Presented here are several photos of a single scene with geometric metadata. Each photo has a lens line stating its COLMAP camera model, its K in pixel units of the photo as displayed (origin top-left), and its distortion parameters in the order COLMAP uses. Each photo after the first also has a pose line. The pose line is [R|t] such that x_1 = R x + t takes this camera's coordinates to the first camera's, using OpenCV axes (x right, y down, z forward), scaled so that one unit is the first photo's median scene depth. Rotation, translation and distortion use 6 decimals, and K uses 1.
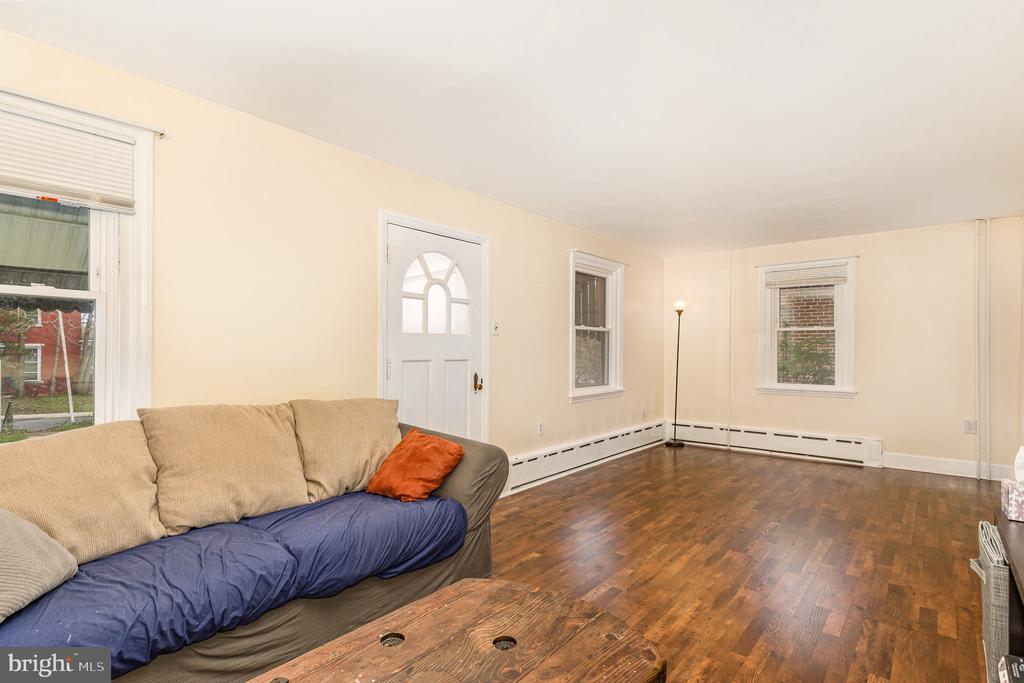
lens RADIAL K [[518.4, 0, 535.8], [0, 518.4, 342.6], [0, 0, 1]] dist [0.024004, 0.000001]
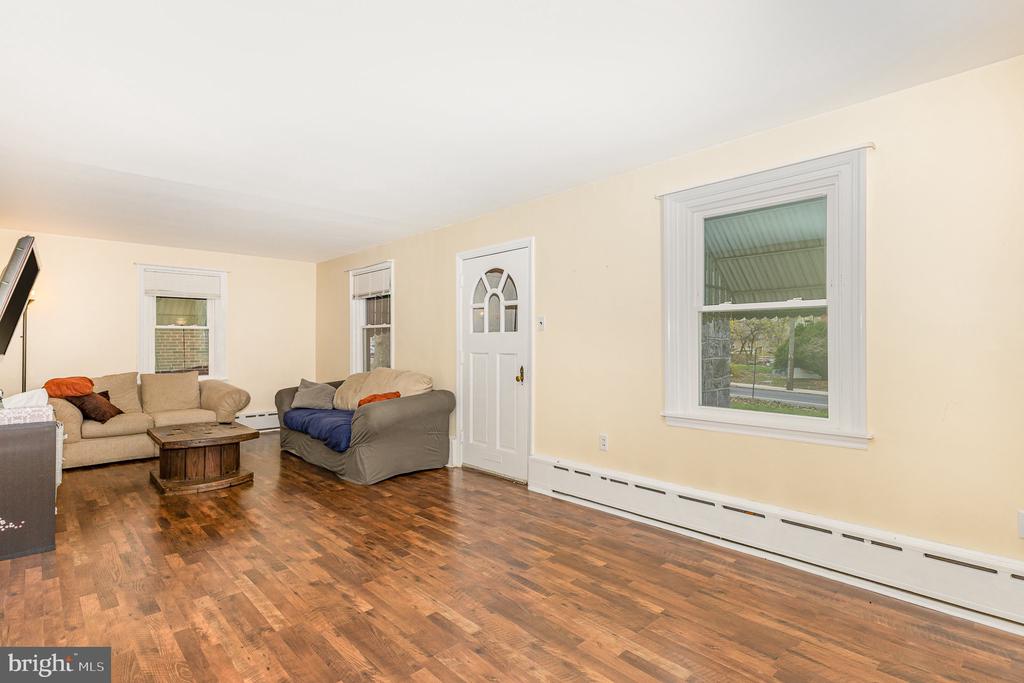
lens RADIAL K [[515.1, 0, 513.4], [0, 515.1, 353.1], [0, 0, 1]] dist [-0.001178, -0.000819]
pose [[-0.160912, 0.010437, -0.986914, 1.059958], [0.008259, 0.999923, 0.009228, 0.023322], [0.986934, -0.006666, -0.160986, 1.288337]]
